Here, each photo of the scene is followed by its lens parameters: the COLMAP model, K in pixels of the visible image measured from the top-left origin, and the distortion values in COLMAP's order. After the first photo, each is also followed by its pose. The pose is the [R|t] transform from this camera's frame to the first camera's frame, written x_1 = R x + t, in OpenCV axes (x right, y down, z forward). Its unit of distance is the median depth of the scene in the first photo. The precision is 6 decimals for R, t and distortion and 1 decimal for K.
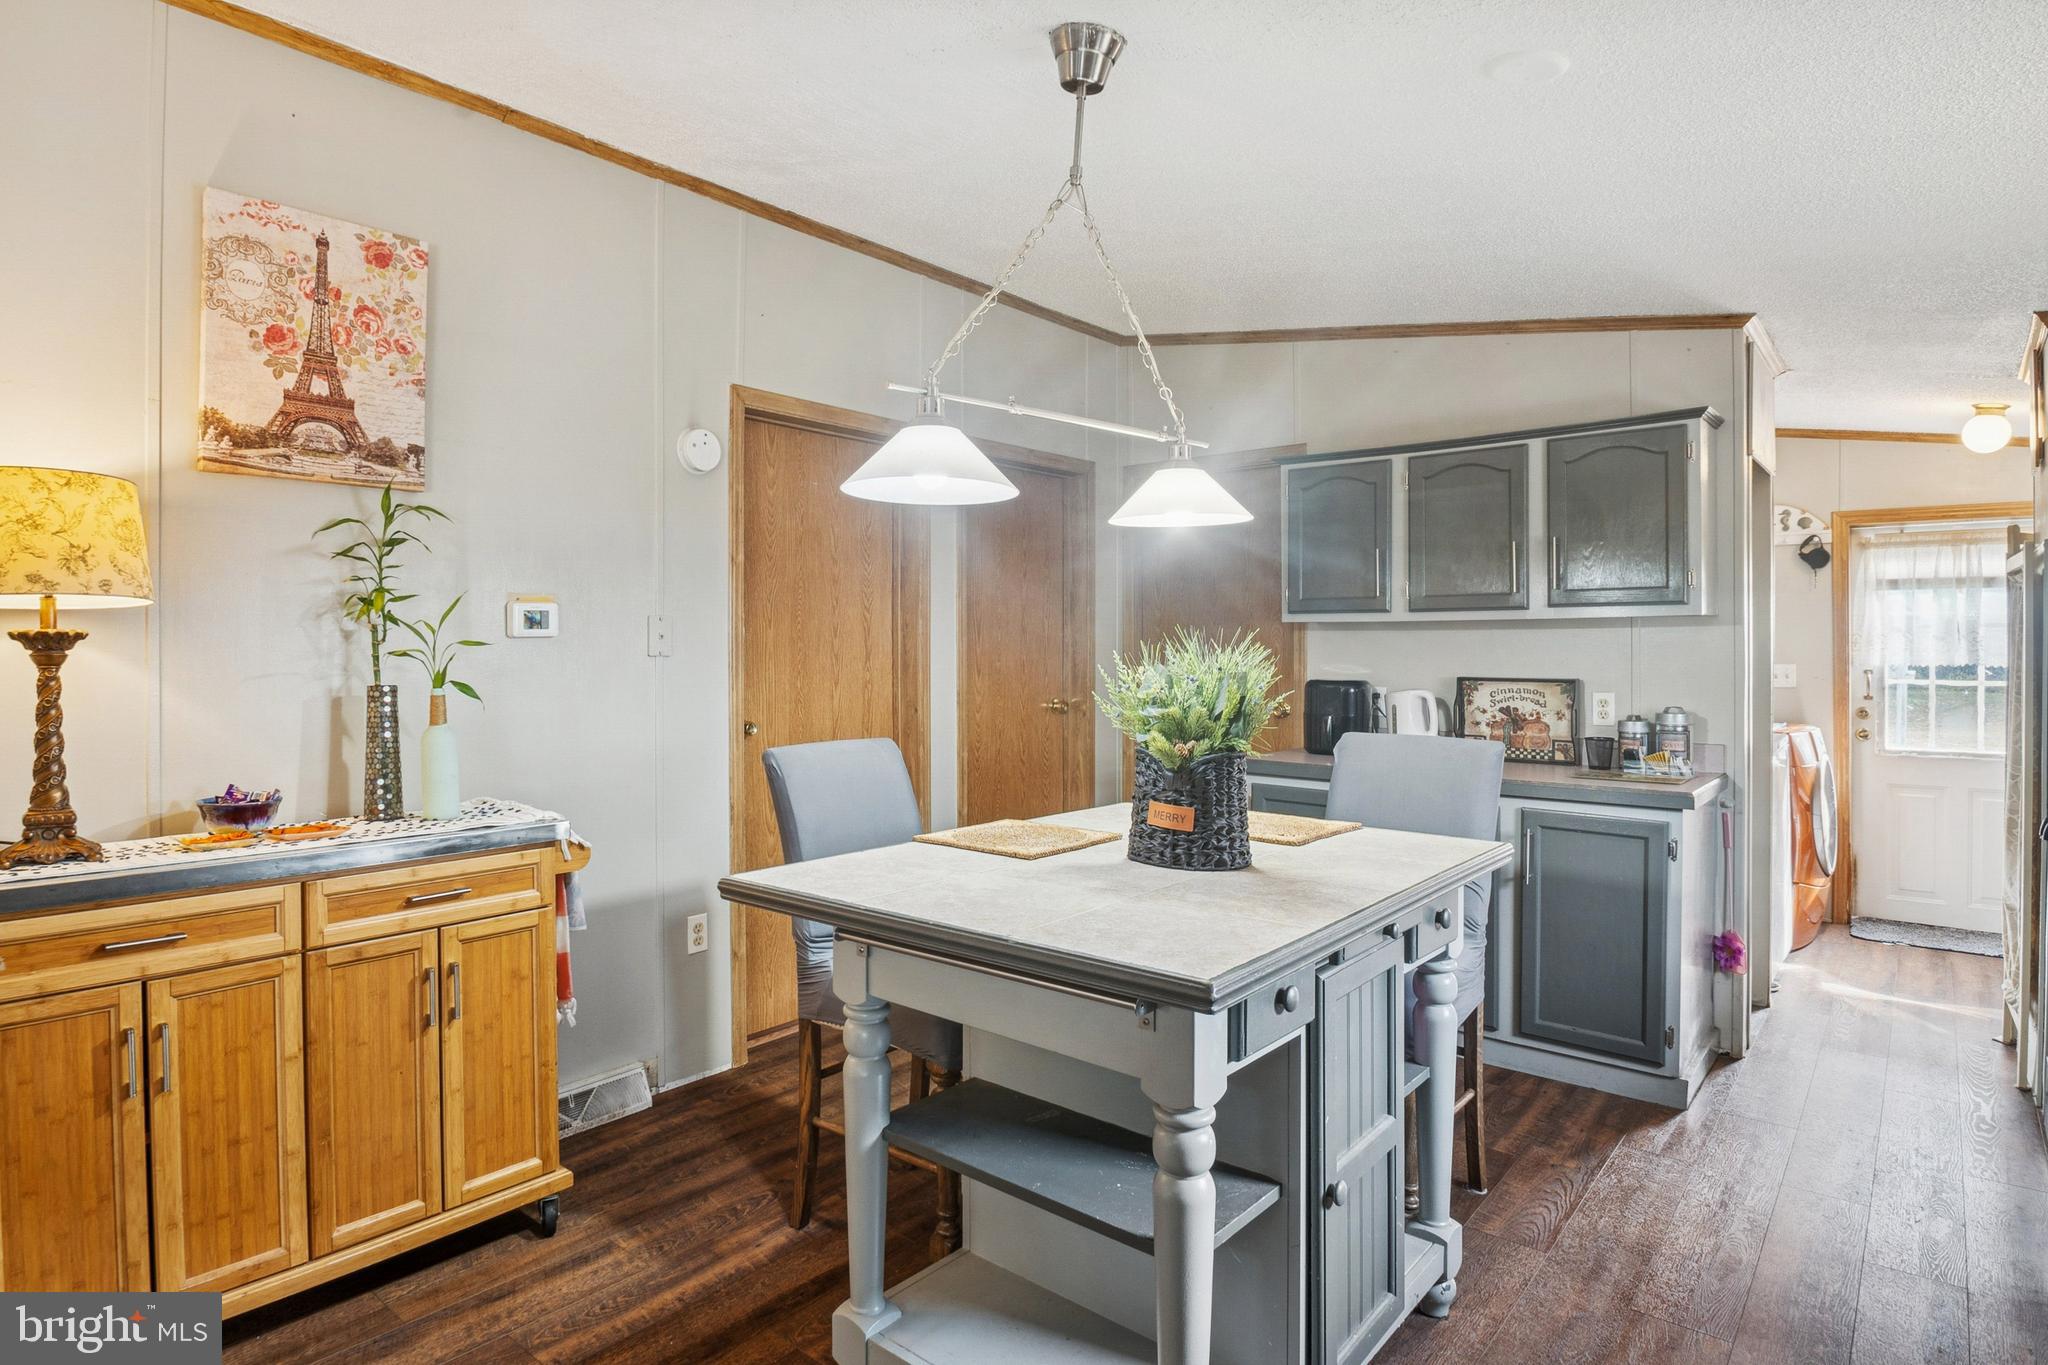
lens RADIAL K [[1060.1, 0, 1029.1], [0, 1060.1, 673.1], [0, 0, 1]] dist [-0.000381, 0.000899]
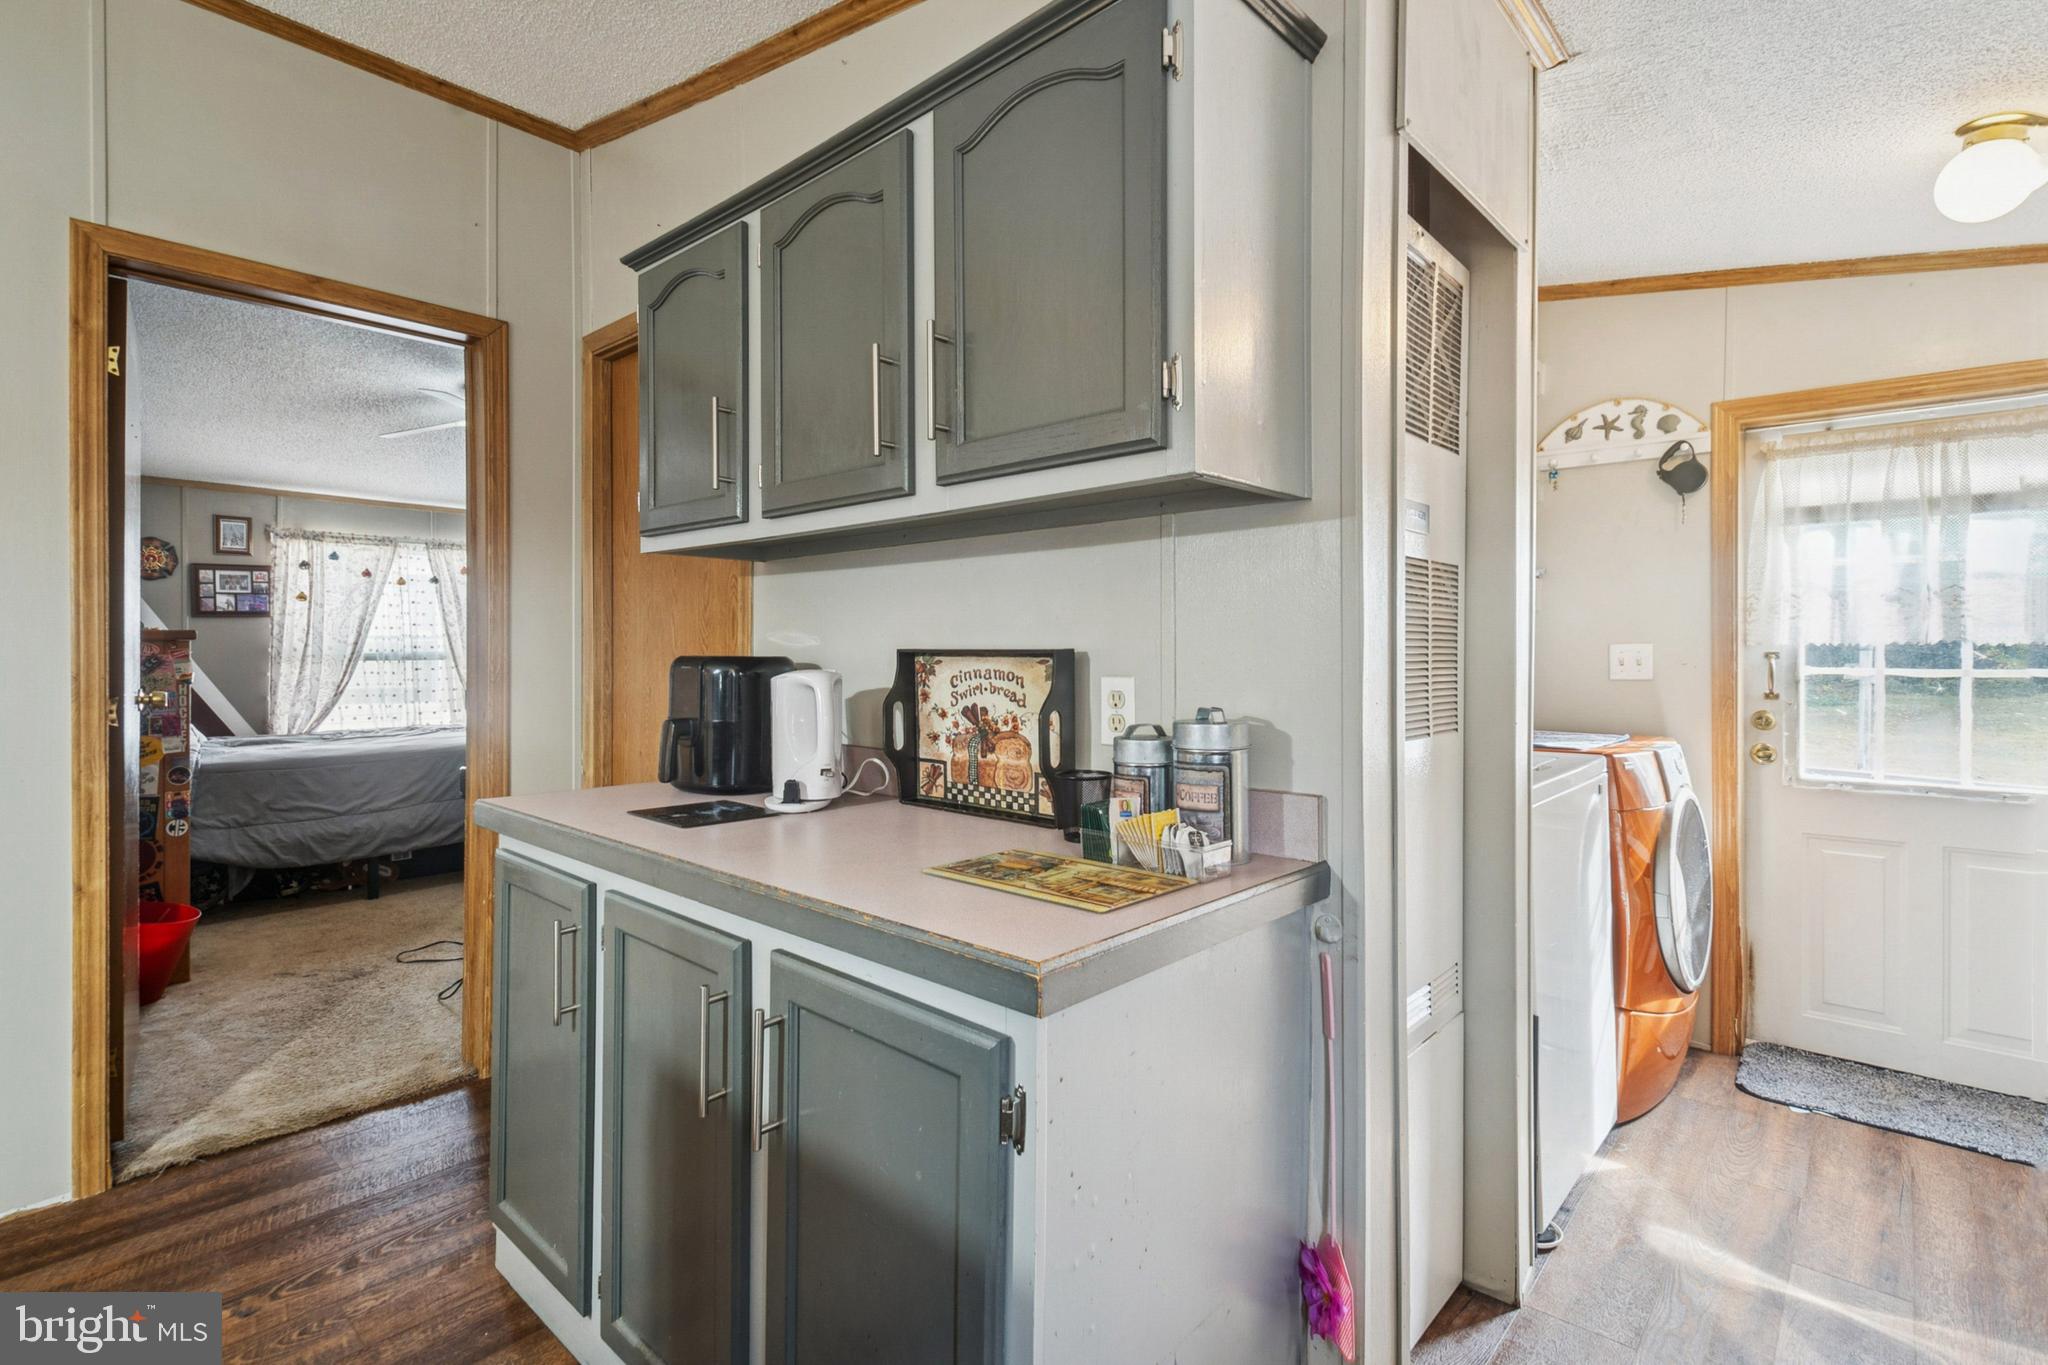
lens RADIAL K [[915.9, 0, 1017.9], [0, 915.9, 674.2], [0, 0, 1]] dist [0.021412, -0.000861]
pose [[0.998257, 0.004130, -0.058870, 0.391009], [-0.004261, 0.999989, -0.002105, 0.013617], [0.058861, 0.002352, 0.998263, 0.437865]]
